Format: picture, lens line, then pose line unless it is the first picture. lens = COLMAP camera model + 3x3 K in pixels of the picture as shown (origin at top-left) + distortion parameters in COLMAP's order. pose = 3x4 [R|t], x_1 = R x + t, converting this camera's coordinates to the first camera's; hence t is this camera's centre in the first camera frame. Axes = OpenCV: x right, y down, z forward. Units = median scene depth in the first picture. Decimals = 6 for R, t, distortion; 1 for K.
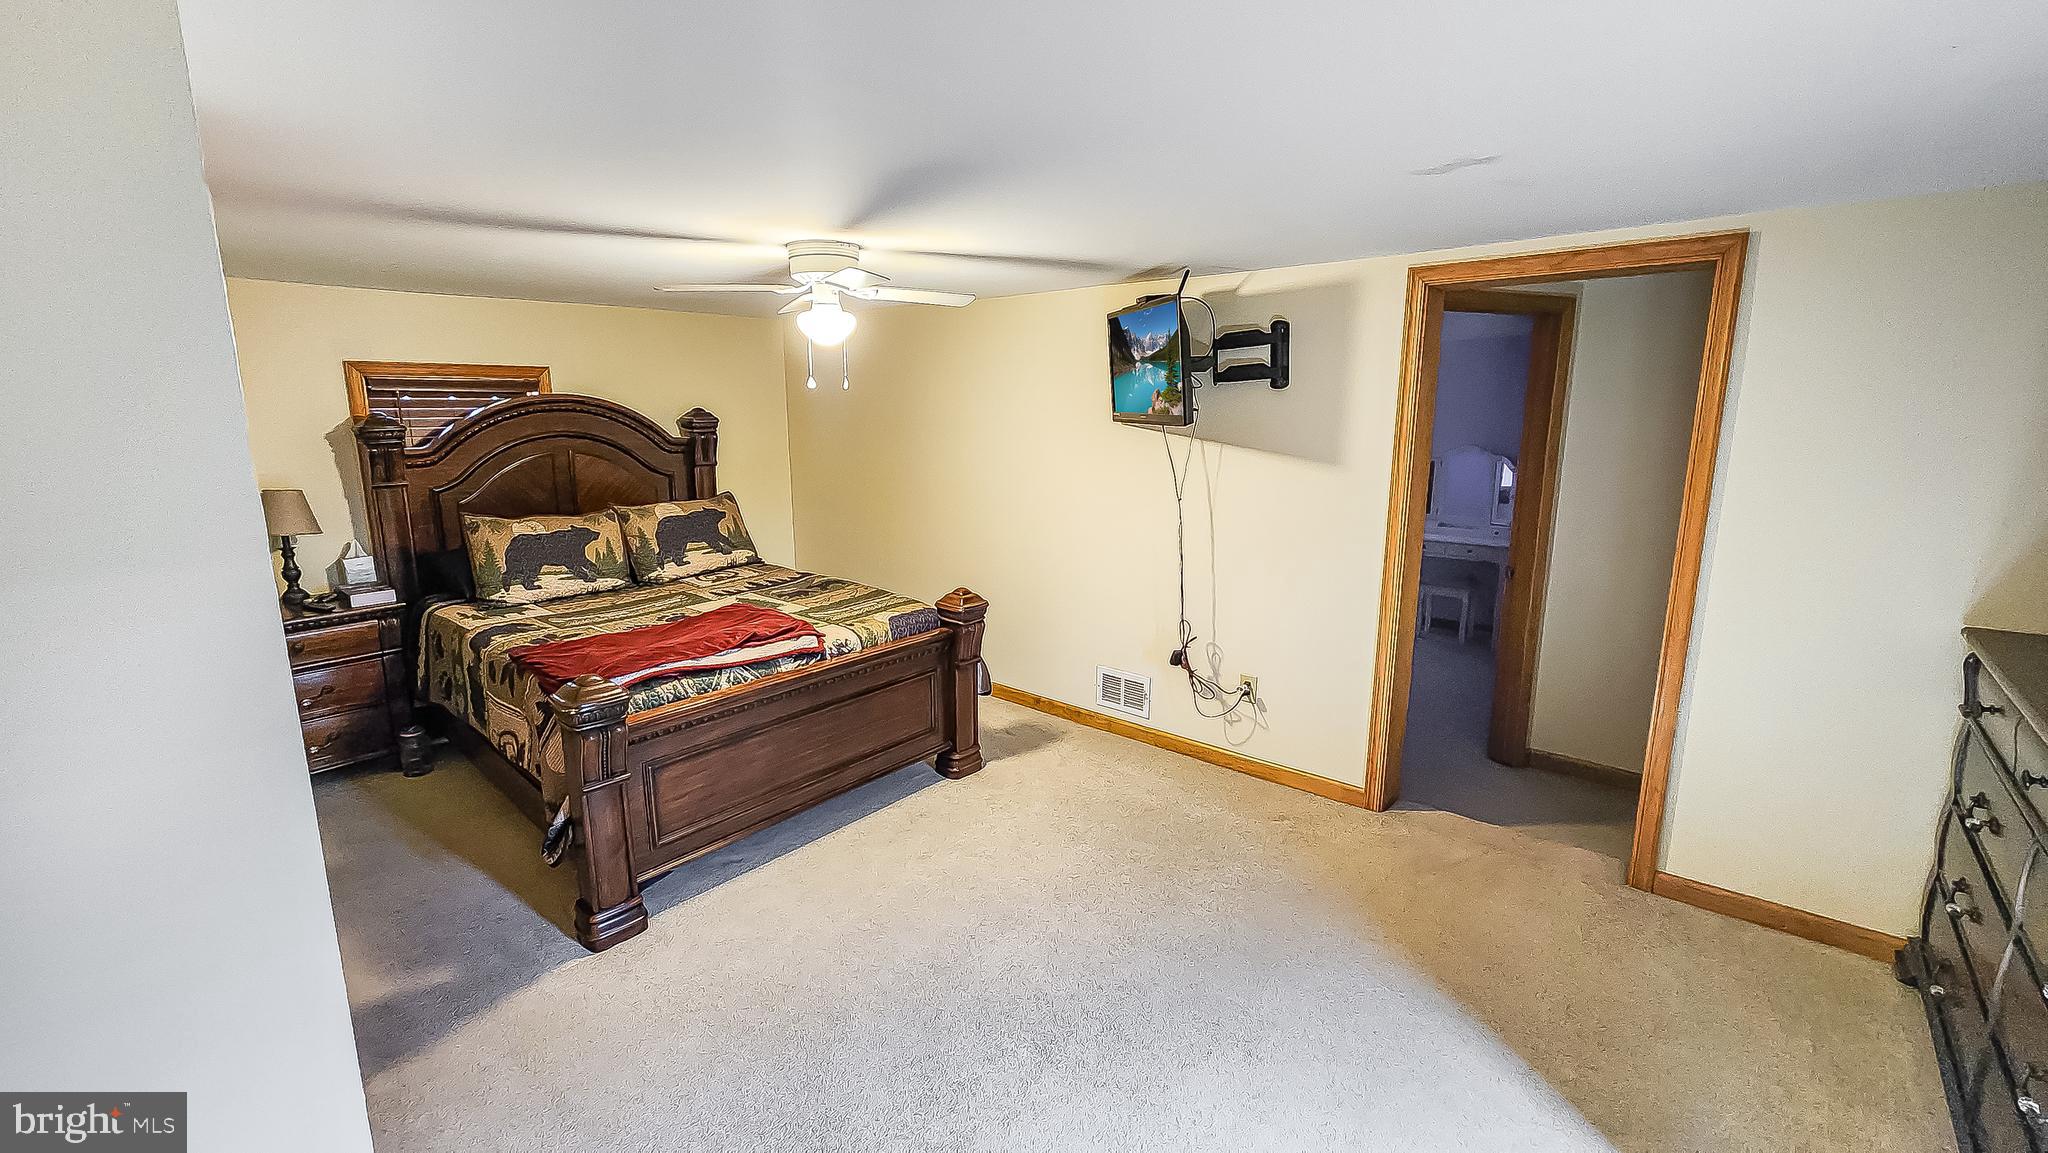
lens RADIAL K [[842.1, 0, 1016.4], [0, 842.1, 565.2], [0, 0, 1]] dist [-0.001615, -0.000384]
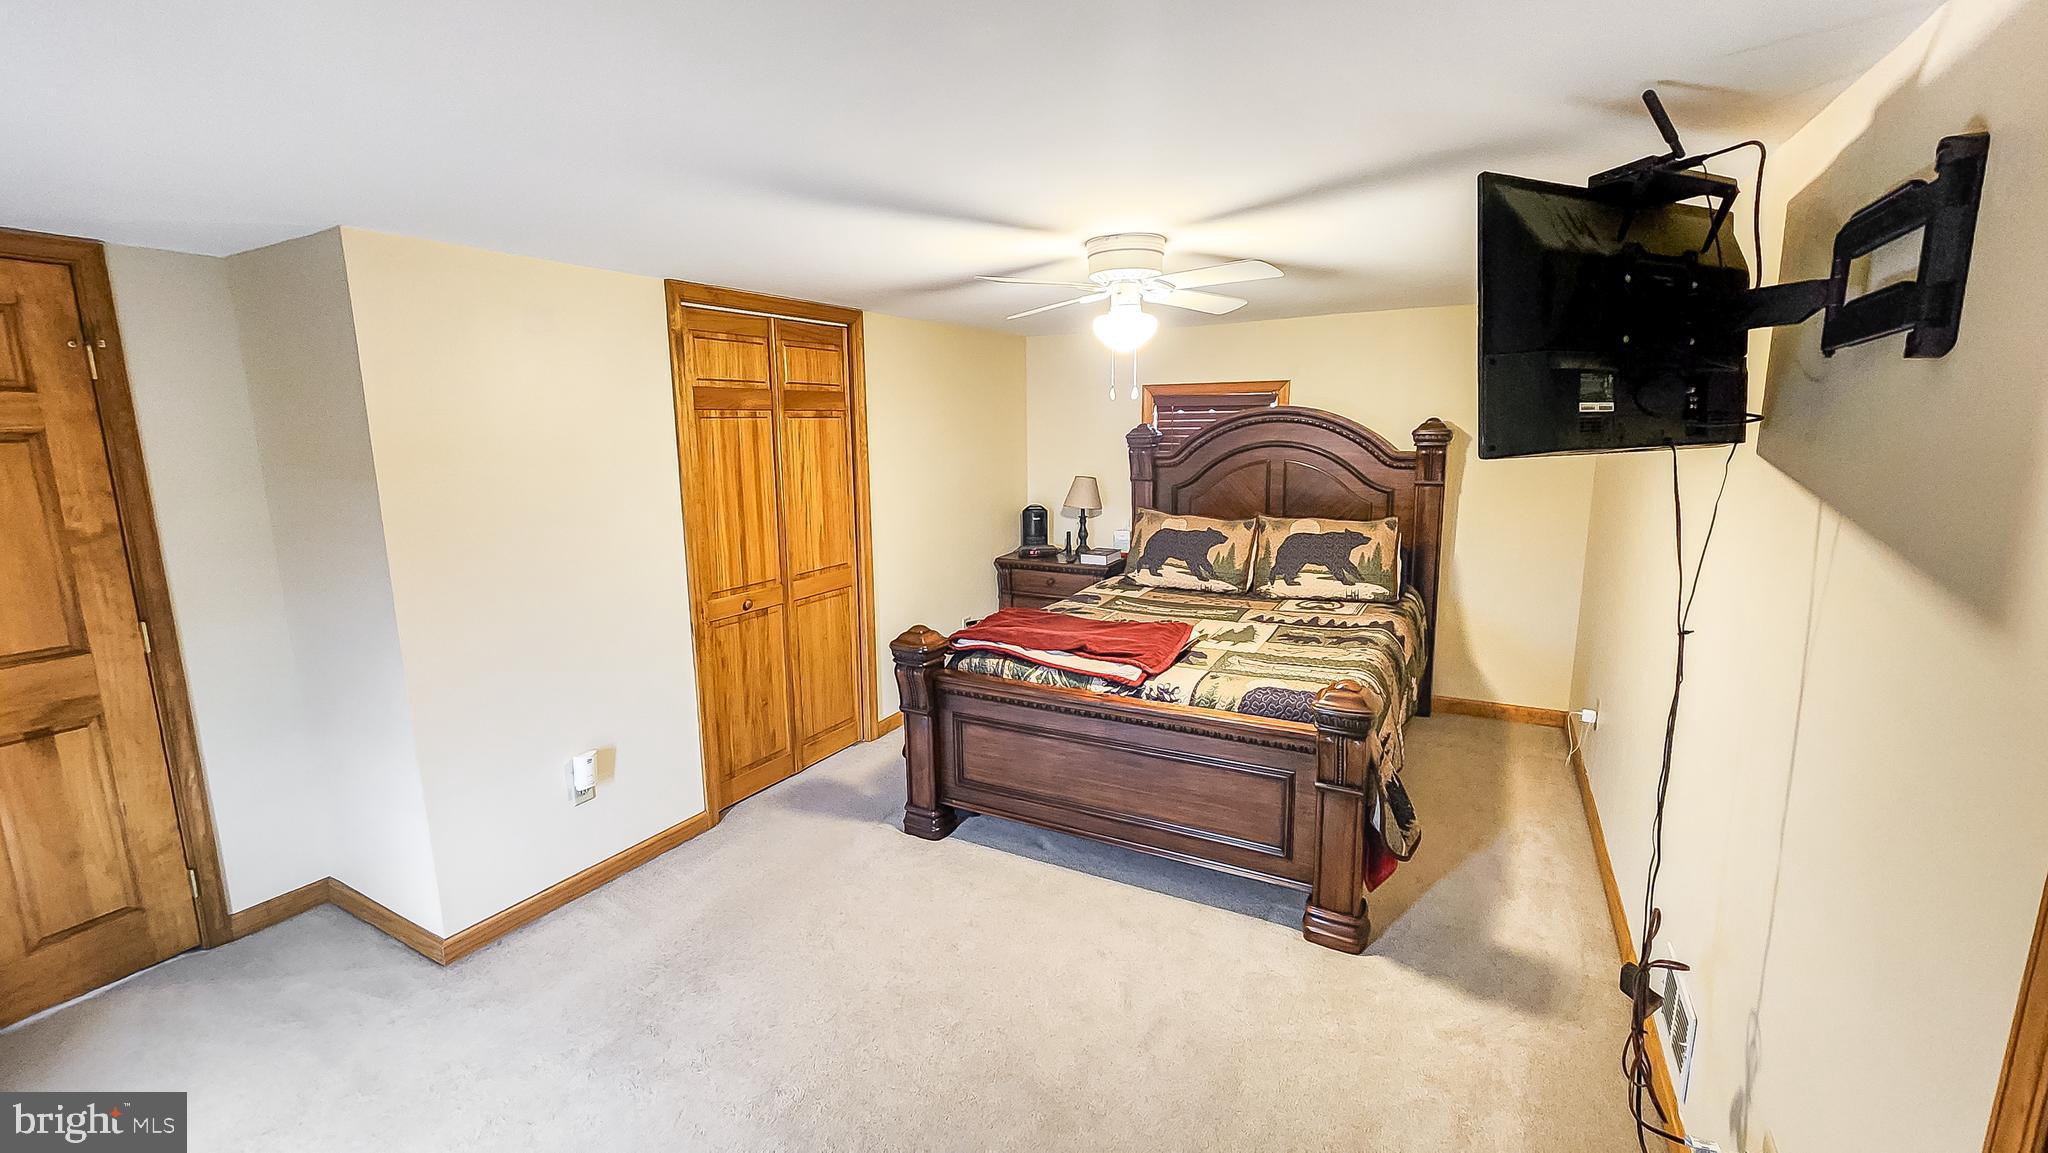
lens RADIAL K [[842.1, 0, 1016.4], [0, 842.1, 565.2], [0, 0, 1]] dist [-0.001615, -0.000384]
pose [[0.206994, 0.164695, -0.964380, 0.480169], [-0.171641, 0.976554, 0.129932, -0.098595], [0.963168, 0.138632, 0.230409, 0.518723]]
